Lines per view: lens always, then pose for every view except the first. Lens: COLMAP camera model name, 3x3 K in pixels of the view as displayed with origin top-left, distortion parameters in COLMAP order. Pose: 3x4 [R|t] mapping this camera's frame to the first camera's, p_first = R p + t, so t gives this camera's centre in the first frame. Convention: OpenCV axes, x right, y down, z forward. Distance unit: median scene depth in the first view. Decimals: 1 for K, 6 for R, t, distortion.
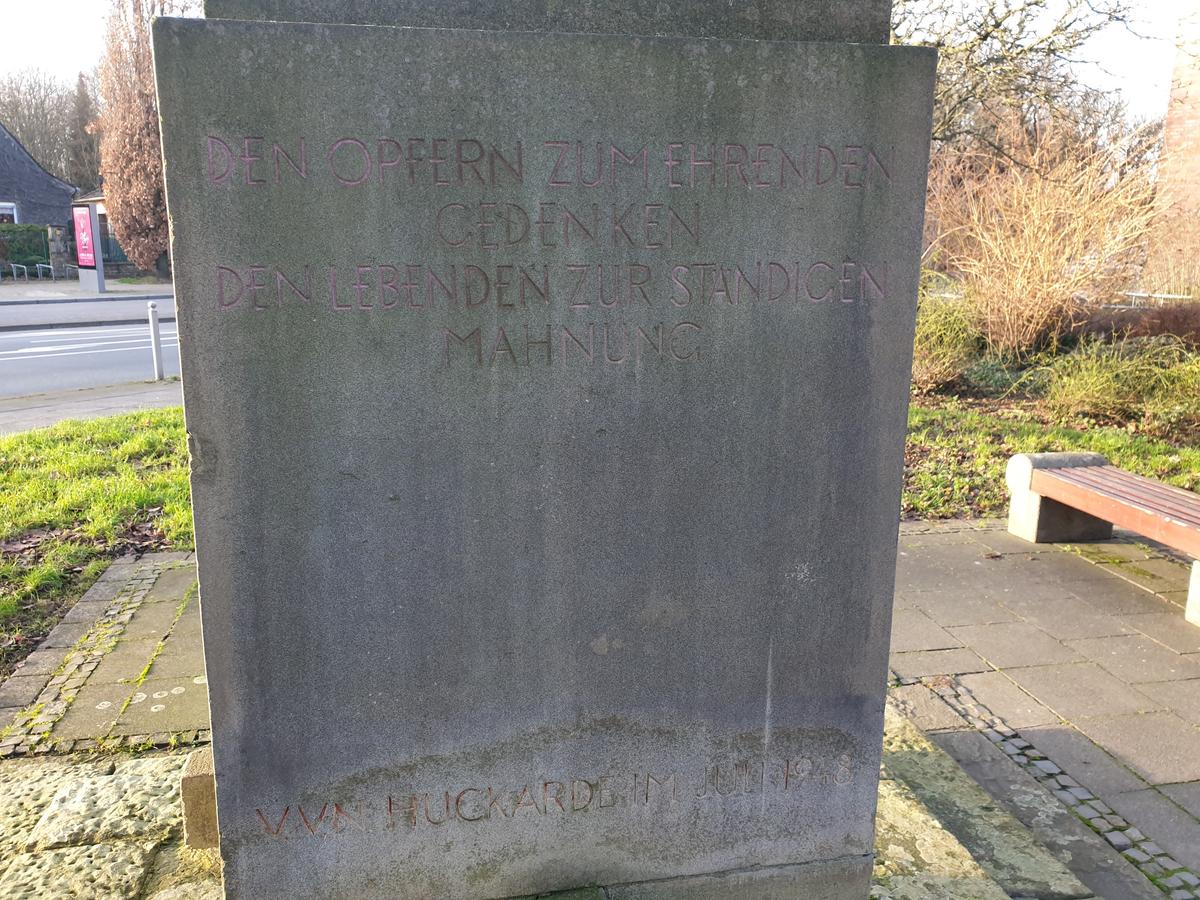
lens RADIAL K [[919.5, 0, 595.6], [0, 919.5, 455.0], [0, 0, 1]] dist [0.059499, -0.005149]
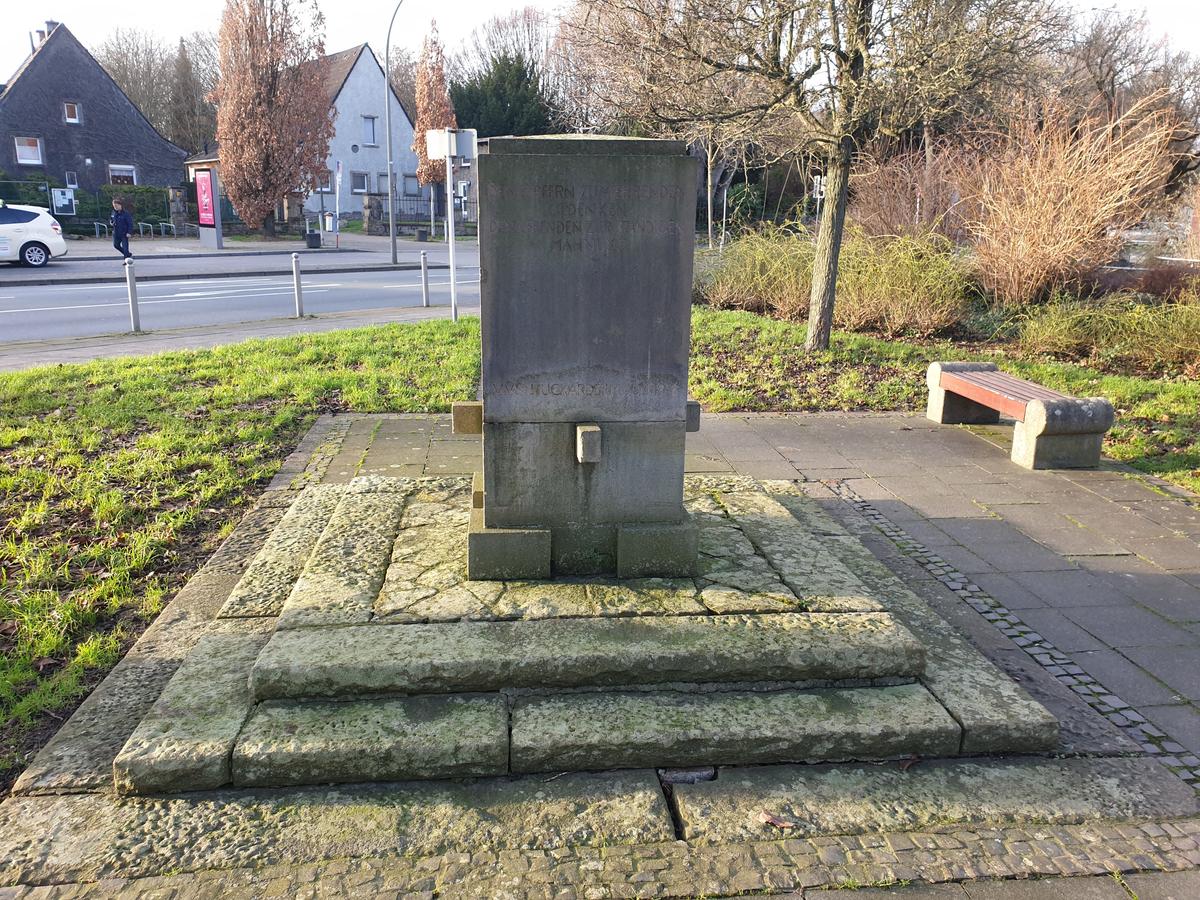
lens RADIAL K [[919.5, 0, 601.9], [0, 919.5, 439.0], [0, 0, 1]] dist [0.059499, -0.005149]
pose [[0.997108, 0.025838, -0.071468, 0.054153], [-0.024258, 0.999444, 0.022889, 0.096812], [0.072020, -0.021090, 0.997180, -0.450030]]
